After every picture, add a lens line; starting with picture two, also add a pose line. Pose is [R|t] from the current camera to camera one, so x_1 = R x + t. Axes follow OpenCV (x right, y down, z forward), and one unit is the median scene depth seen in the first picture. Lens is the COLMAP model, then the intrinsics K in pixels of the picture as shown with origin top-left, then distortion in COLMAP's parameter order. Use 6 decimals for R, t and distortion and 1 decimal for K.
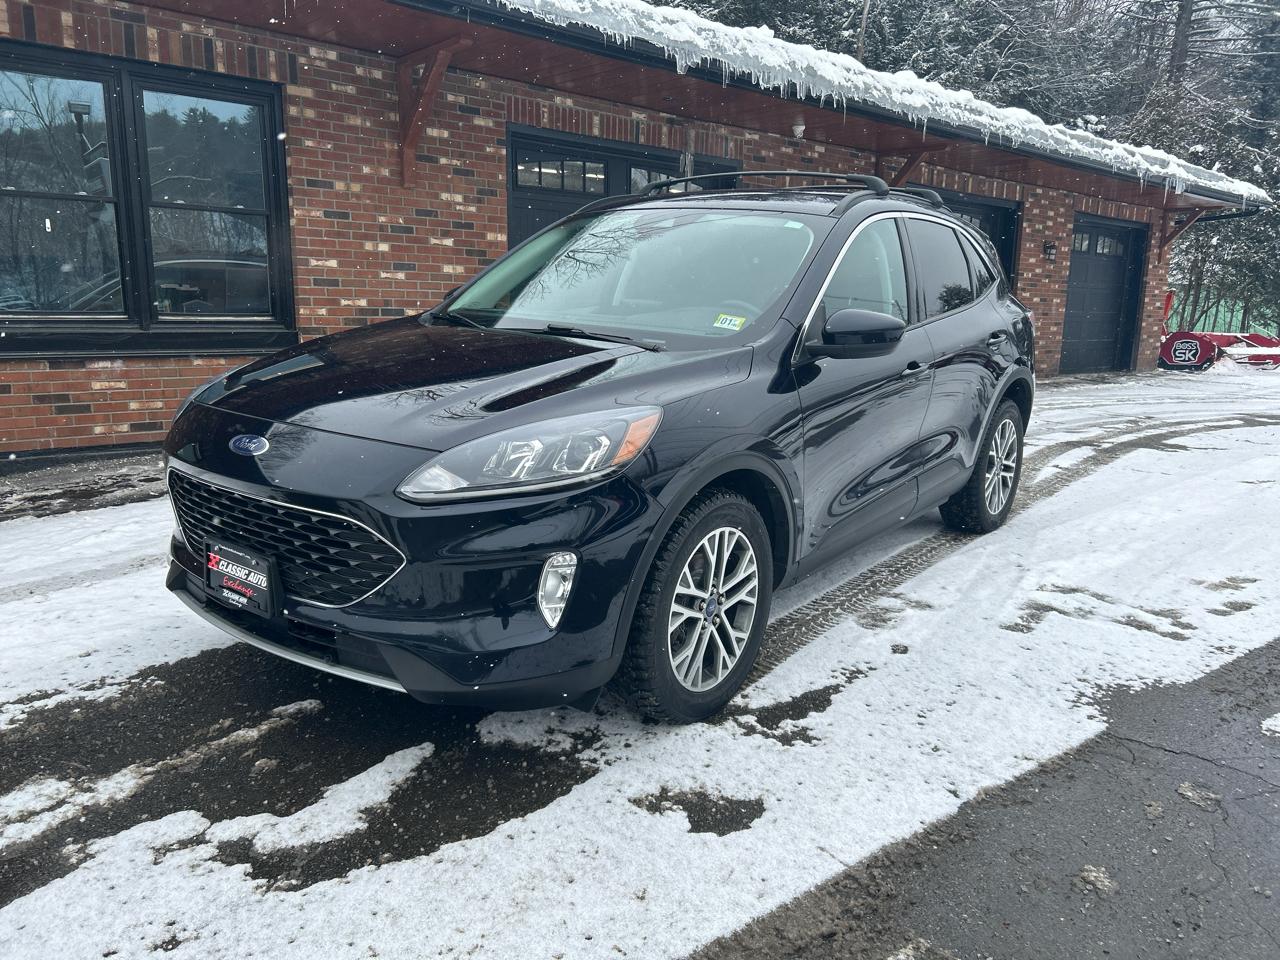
lens RADIAL K [[853.9, 0, 646.4], [0, 853.9, 468.2], [0, 0, 1]] dist [0.028115, -0.028942]
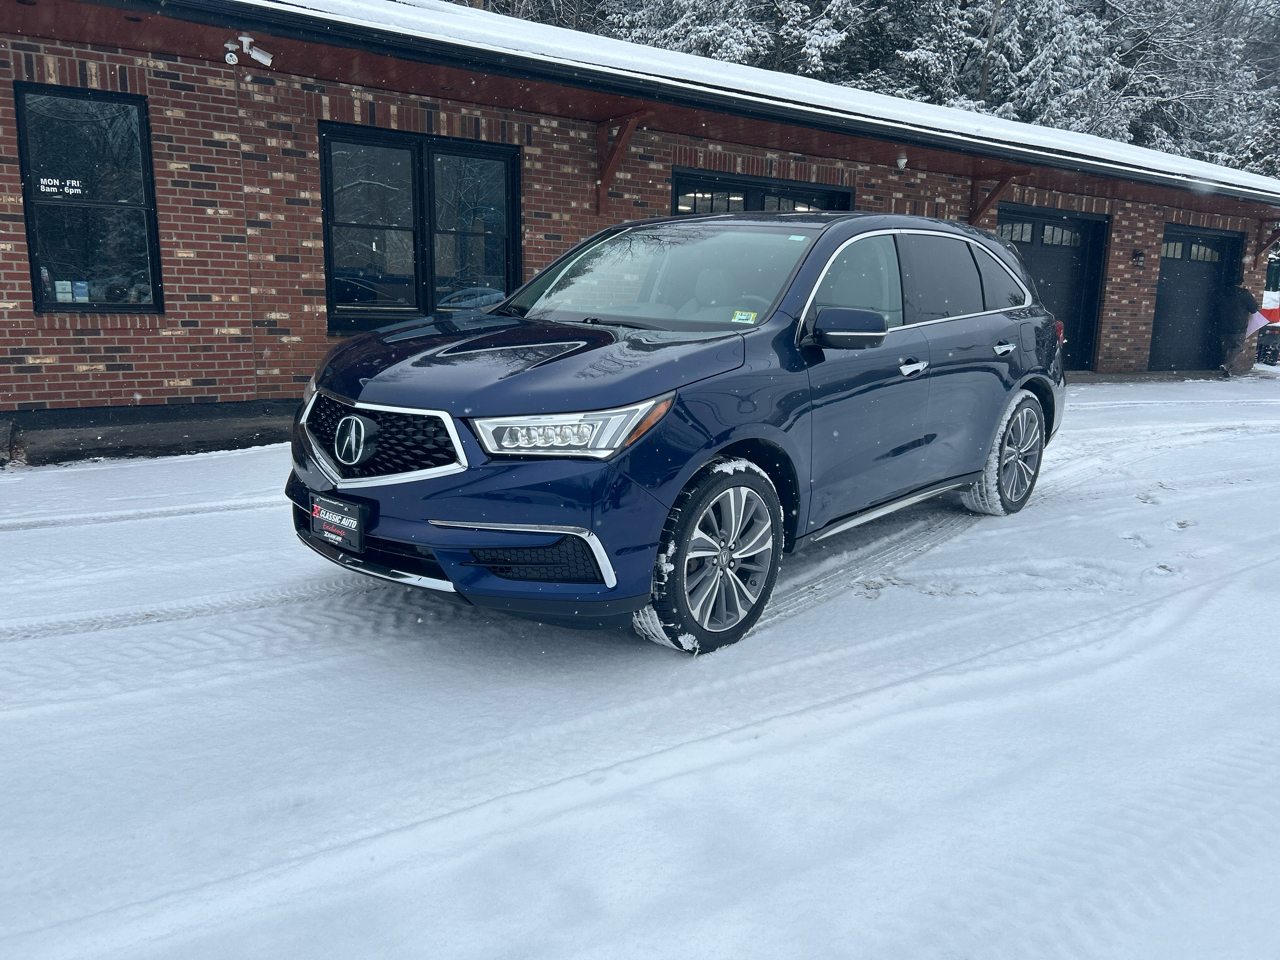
lens RADIAL K [[853.9, 0, 676.1], [0, 853.9, 459.3], [0, 0, 1]] dist [0.028115, -0.028942]
pose [[0.994215, 0.027243, -0.103897, -0.007506], [-0.028204, 0.999572, -0.007788, 0.065502], [0.103640, 0.010673, 0.994558, -0.331989]]
